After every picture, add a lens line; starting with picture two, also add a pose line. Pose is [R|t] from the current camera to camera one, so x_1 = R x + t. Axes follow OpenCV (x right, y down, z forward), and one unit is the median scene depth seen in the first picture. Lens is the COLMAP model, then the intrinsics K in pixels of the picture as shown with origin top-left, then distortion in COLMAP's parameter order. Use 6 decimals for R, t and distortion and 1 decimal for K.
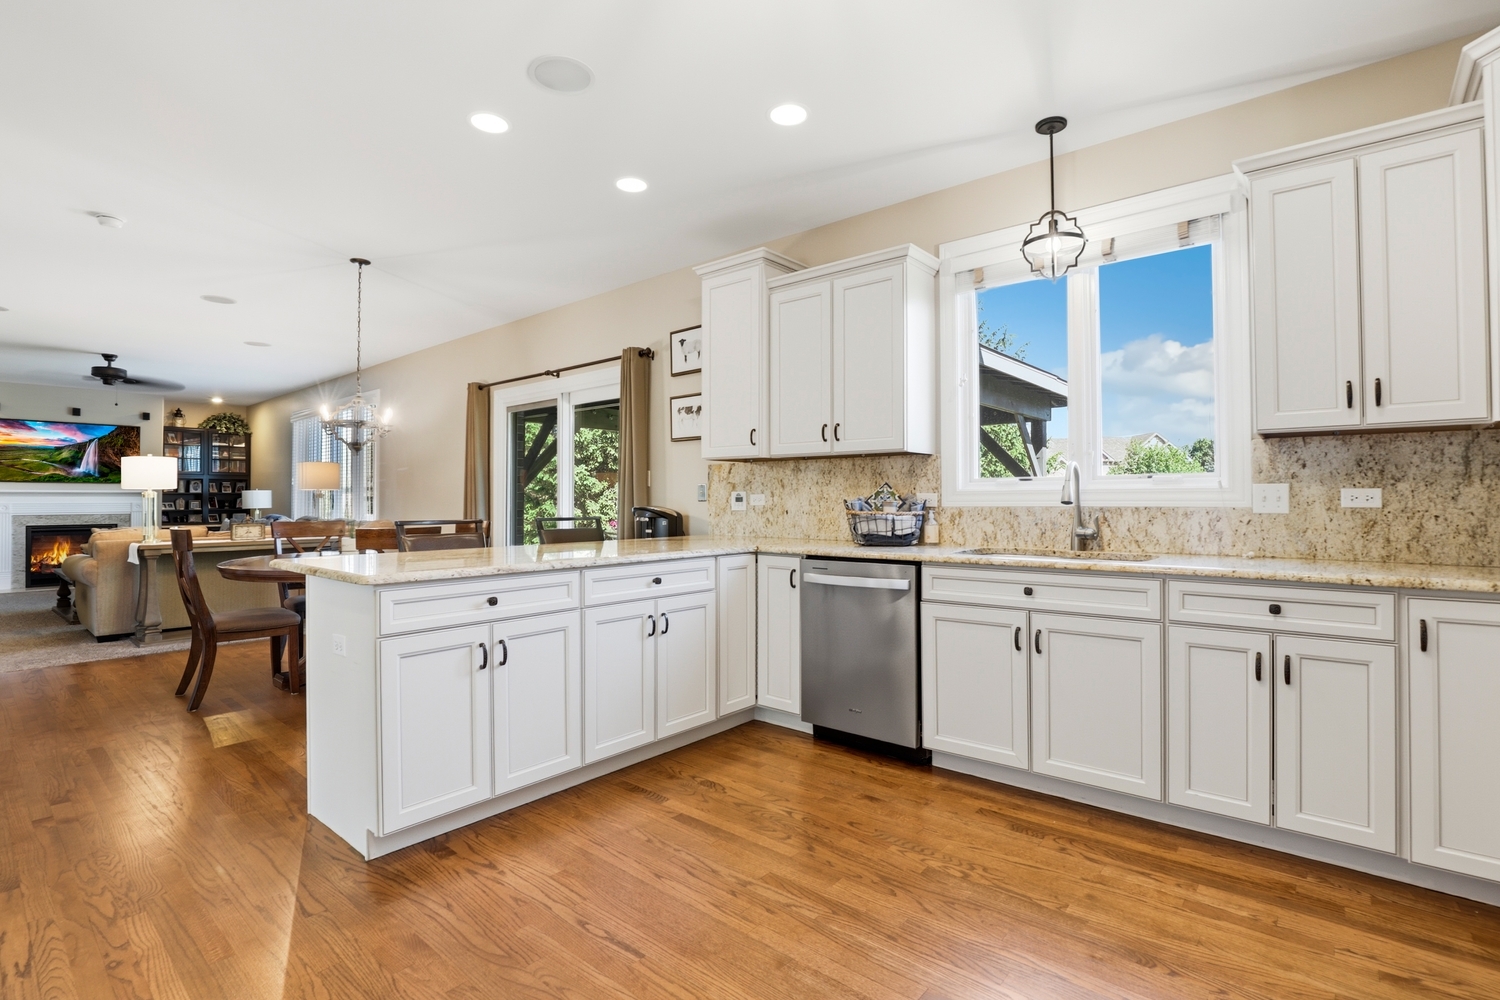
lens RADIAL K [[686.0, 0, 755.1], [0, 686.0, 482.2], [0, 0, 1]] dist [0.000010, -0.000022]
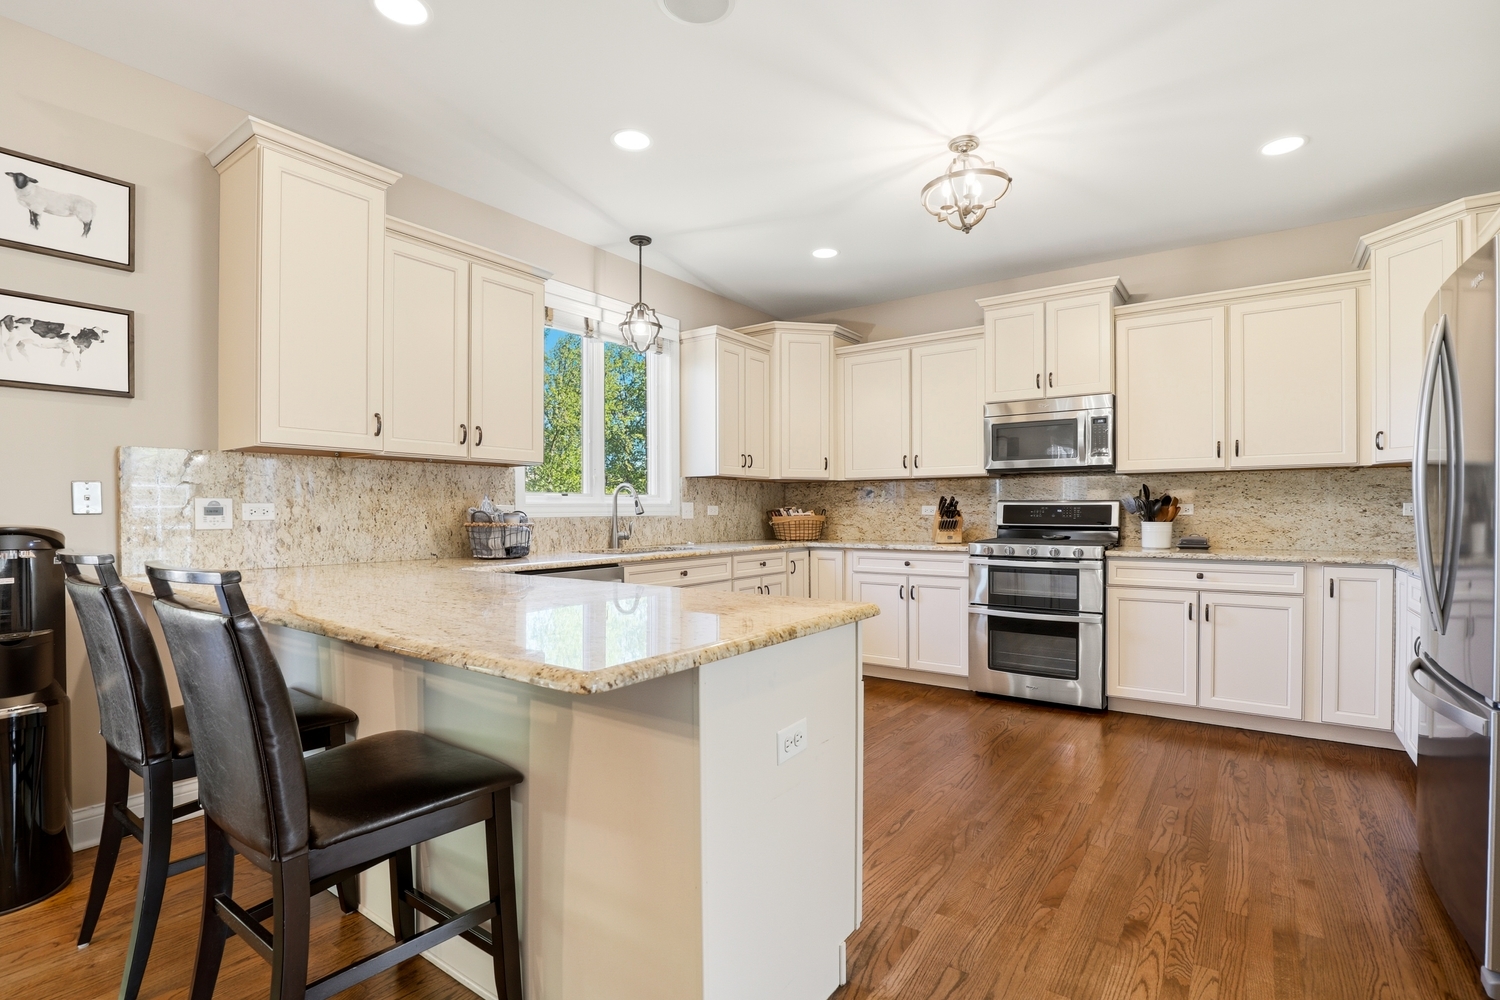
lens RADIAL K [[690.7, 0, 746.1], [0, 690.7, 507.3], [0, 0, 1]] dist [-0.013982, 0.000115]
pose [[-0.038999, 0.006733, 0.999217, -0.744453], [-0.023924, 0.999684, -0.007669, 0.017618], [-0.998953, -0.024204, -0.038825, 0.640107]]
